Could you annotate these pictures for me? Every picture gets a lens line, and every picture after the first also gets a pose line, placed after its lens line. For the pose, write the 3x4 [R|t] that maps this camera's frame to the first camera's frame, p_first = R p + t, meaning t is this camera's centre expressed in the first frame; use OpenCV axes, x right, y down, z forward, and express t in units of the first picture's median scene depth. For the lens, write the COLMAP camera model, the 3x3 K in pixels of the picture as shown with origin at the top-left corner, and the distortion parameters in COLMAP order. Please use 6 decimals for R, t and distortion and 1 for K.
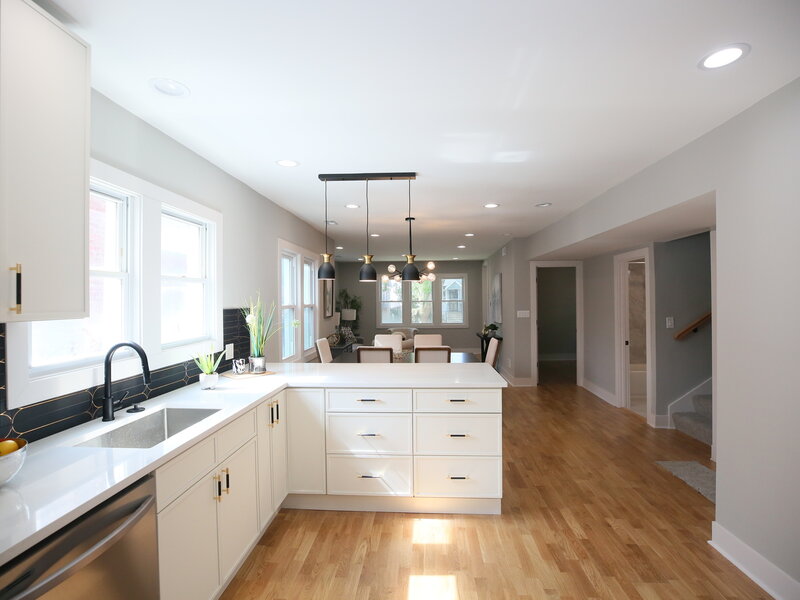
lens RADIAL K [[413.5, 0, 400.0], [0, 413.5, 300.0], [0, 0, 1]] dist [-0.046884, 0.016556]
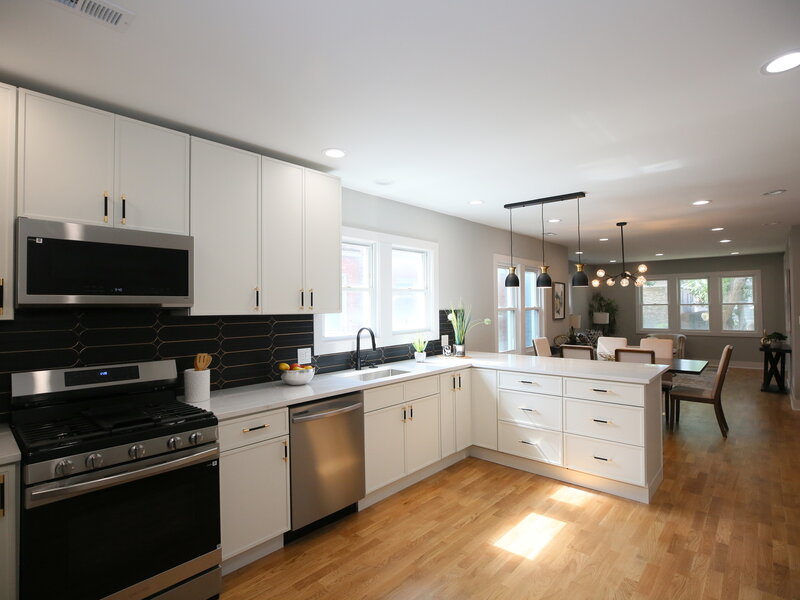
lens RADIAL K [[413.5, 0, 400.0], [0, 413.5, 300.0], [0, 0, 1]] dist [-0.046884, 0.016556]
pose [[0.783255, -0.008720, -0.621639, 0.402735], [0.003255, 0.999945, -0.009925, 0.001079], [0.621692, 0.005751, 0.783241, -0.236027]]
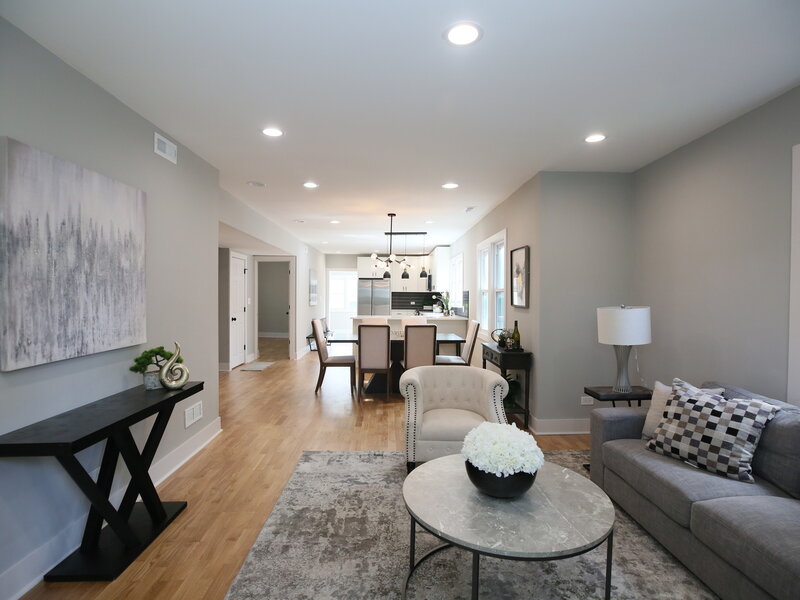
lens RADIAL K [[413.5, 0, 400.0], [0, 413.5, 300.0], [0, 0, 1]] dist [-0.046884, 0.016556]
pose [[-0.995881, 0.002780, -0.090623, 0.184467], [0.001632, 0.999918, 0.012732, 0.050591], [0.090651, 0.012532, -0.995804, 3.949435]]
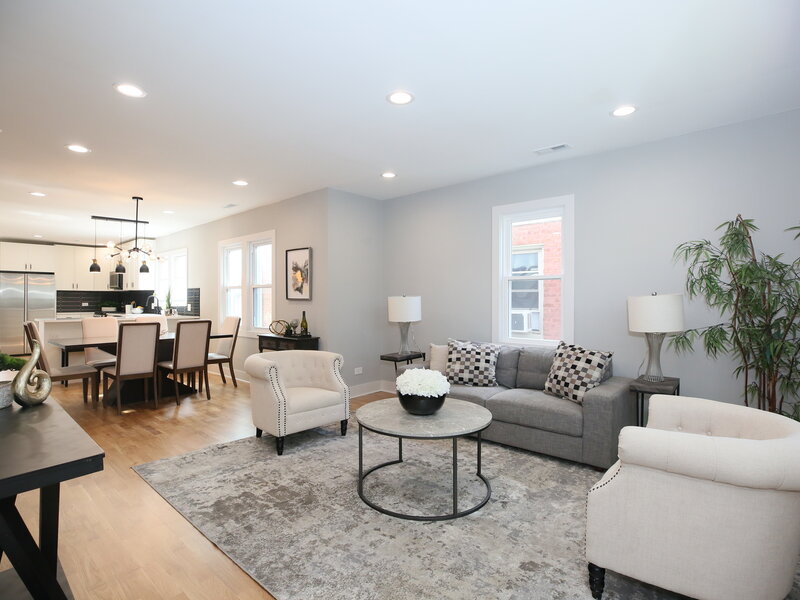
lens RADIAL K [[413.5, 0, 400.0], [0, 413.5, 300.0], [0, 0, 1]] dist [-0.046884, 0.016556]
pose [[-0.608775, 0.008413, -0.793298, 0.772093], [0.004229, 0.999964, 0.007358, 0.088097], [0.793332, 0.001124, -0.608789, 3.873670]]
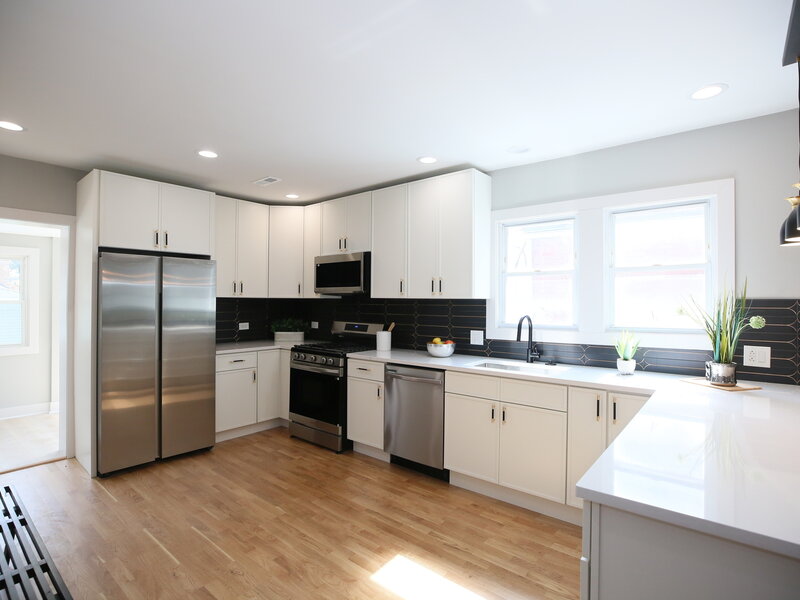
lens RADIAL K [[413.5, 0, 400.0], [0, 413.5, 300.0], [0, 0, 1]] dist [-0.046884, 0.016556]
pose [[-0.582502, 0.005124, -0.812813, 0.652887], [0.000611, 0.999983, 0.005866, 0.021937], [0.812829, 0.002920, -0.582495, 1.057457]]
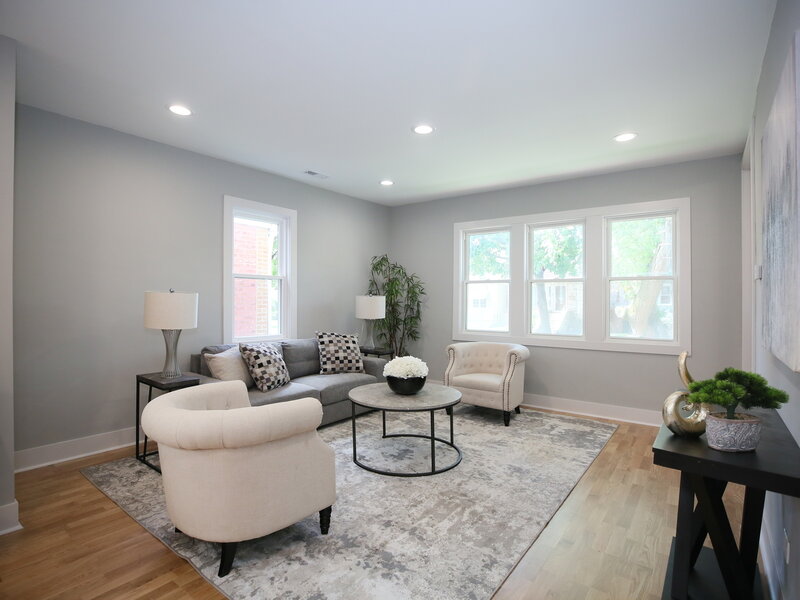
lens RADIAL K [[413.5, 0, 400.0], [0, 413.5, 300.0], [0, 0, 1]] dist [-0.046884, 0.016556]
pose [[0.838442, 0.013245, -0.544829, 0.585910], [-0.013606, 0.999902, 0.003369, 0.095513], [0.544820, 0.004588, 0.838540, 2.332941]]
